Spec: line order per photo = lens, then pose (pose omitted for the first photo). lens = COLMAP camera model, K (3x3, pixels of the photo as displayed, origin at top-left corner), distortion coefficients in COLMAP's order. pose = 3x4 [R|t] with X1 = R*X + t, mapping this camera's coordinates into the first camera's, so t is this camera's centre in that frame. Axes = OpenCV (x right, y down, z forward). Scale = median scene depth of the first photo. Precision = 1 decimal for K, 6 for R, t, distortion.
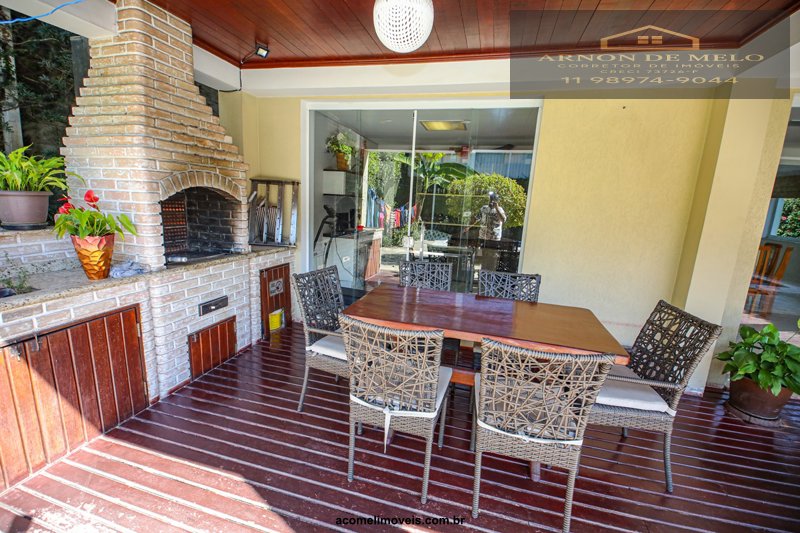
lens RADIAL K [[331.2, 0, 402.1], [0, 331.2, 270.5], [0, 0, 1]] dist [0.033326, -0.027799]
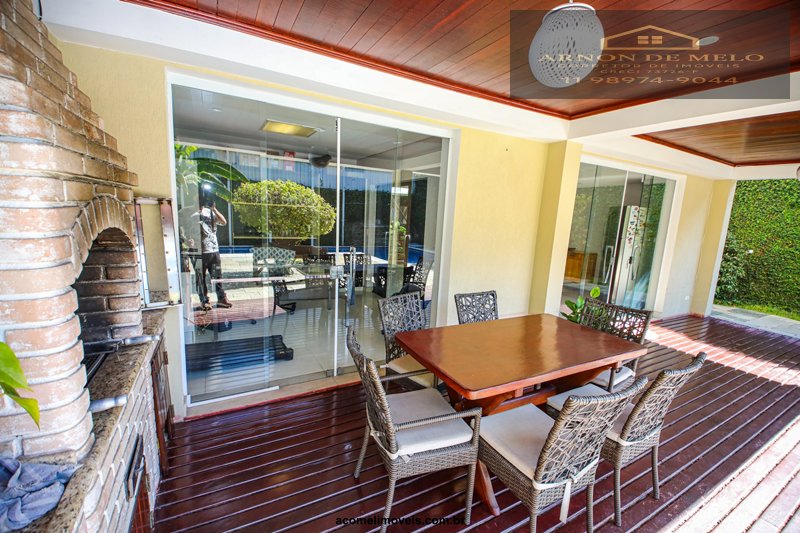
lens RADIAL K [[324.2, 0, 402.2], [0, 324.2, 269.7], [0, 0, 1]] dist [0.027577, -0.022930]
pose [[0.739632, -0.127379, 0.660847, -0.608148], [0.126257, 0.990754, 0.049659, -0.168743], [-0.661063, 0.046707, 0.748876, 0.407228]]
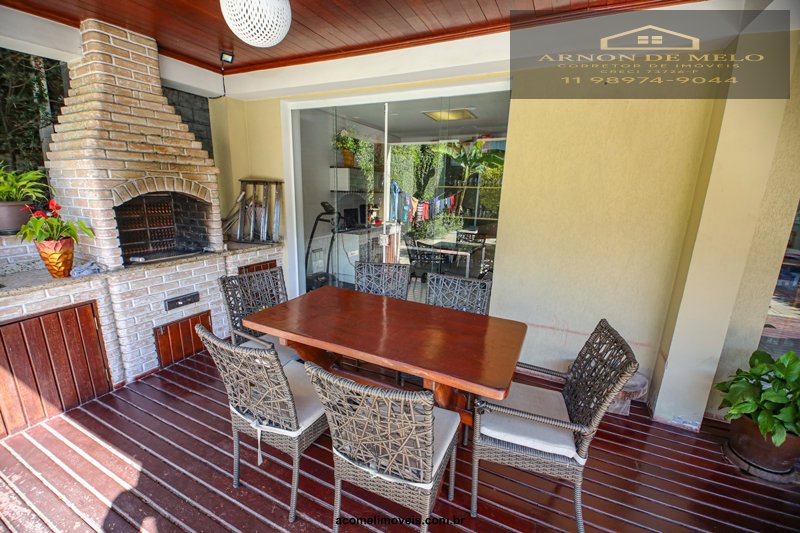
lens RADIAL K [[324.2, 0, 402.2], [0, 324.2, 269.7], [0, 0, 1]] dist [0.027577, -0.022930]
pose [[0.983707, 0.018916, -0.178779, 0.363721], [-0.013799, 0.999460, 0.029824, -0.042988], [0.179247, -0.026871, 0.983437, 0.102543]]
